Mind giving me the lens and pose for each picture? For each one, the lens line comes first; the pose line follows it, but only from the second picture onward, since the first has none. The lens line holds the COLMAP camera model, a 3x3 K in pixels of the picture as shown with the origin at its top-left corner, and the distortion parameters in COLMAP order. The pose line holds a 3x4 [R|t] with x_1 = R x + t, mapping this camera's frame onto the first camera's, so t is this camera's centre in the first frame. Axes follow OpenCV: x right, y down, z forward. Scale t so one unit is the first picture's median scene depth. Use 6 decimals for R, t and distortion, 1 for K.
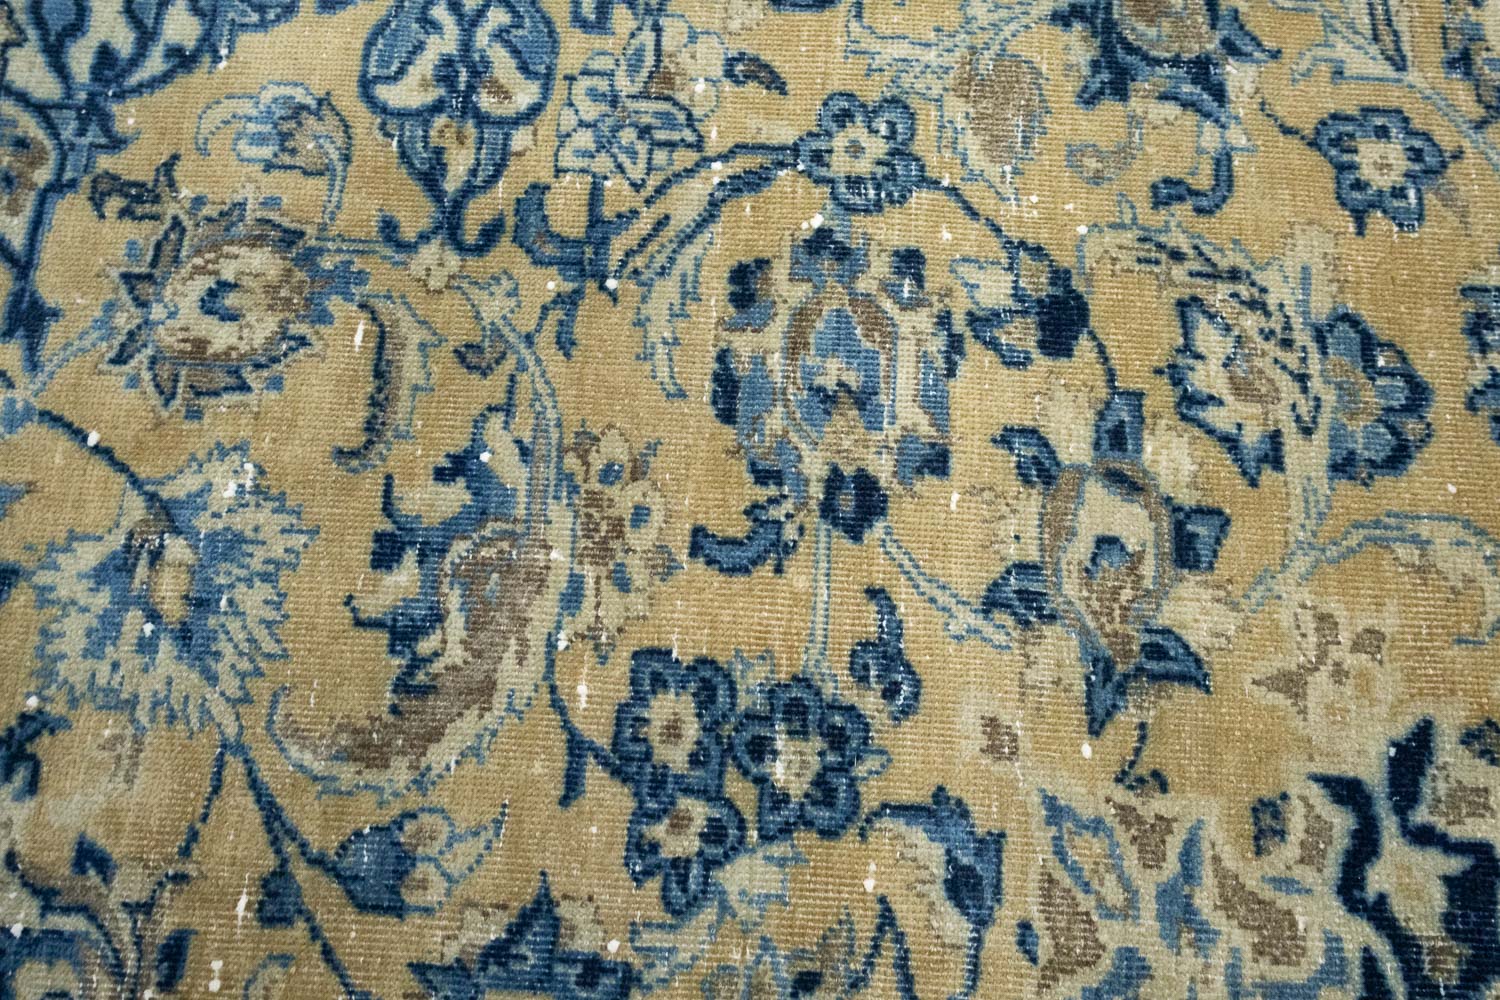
lens RADIAL K [[1547.6, 0, 738.5], [0, 1547.6, 504.5], [0, 0, 1]] dist [-0.003752, 0.000000]
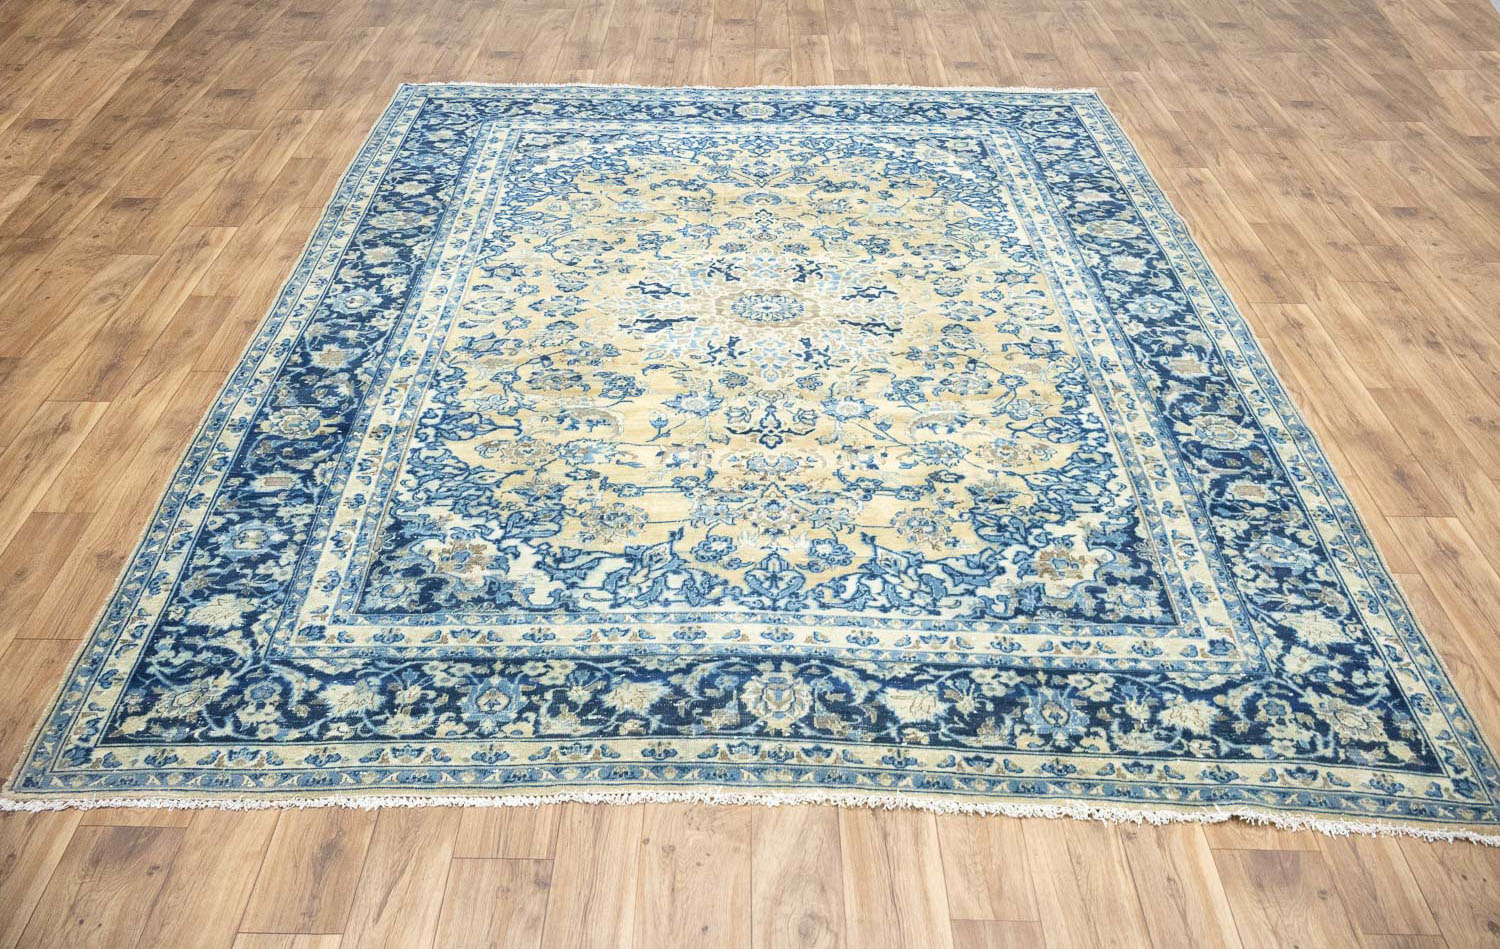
lens RADIAL K [[1227.1, 0, 735.6], [0, 1227.1, 471.1], [0, 0, 1]] dist [-0.005995, 0.010420]
pose [[0.063631, 0.612615, -0.787816, 4.828360], [-0.948929, 0.281571, 0.142309, 0.255273], [0.309007, 0.738526, 0.599244, -1.751778]]
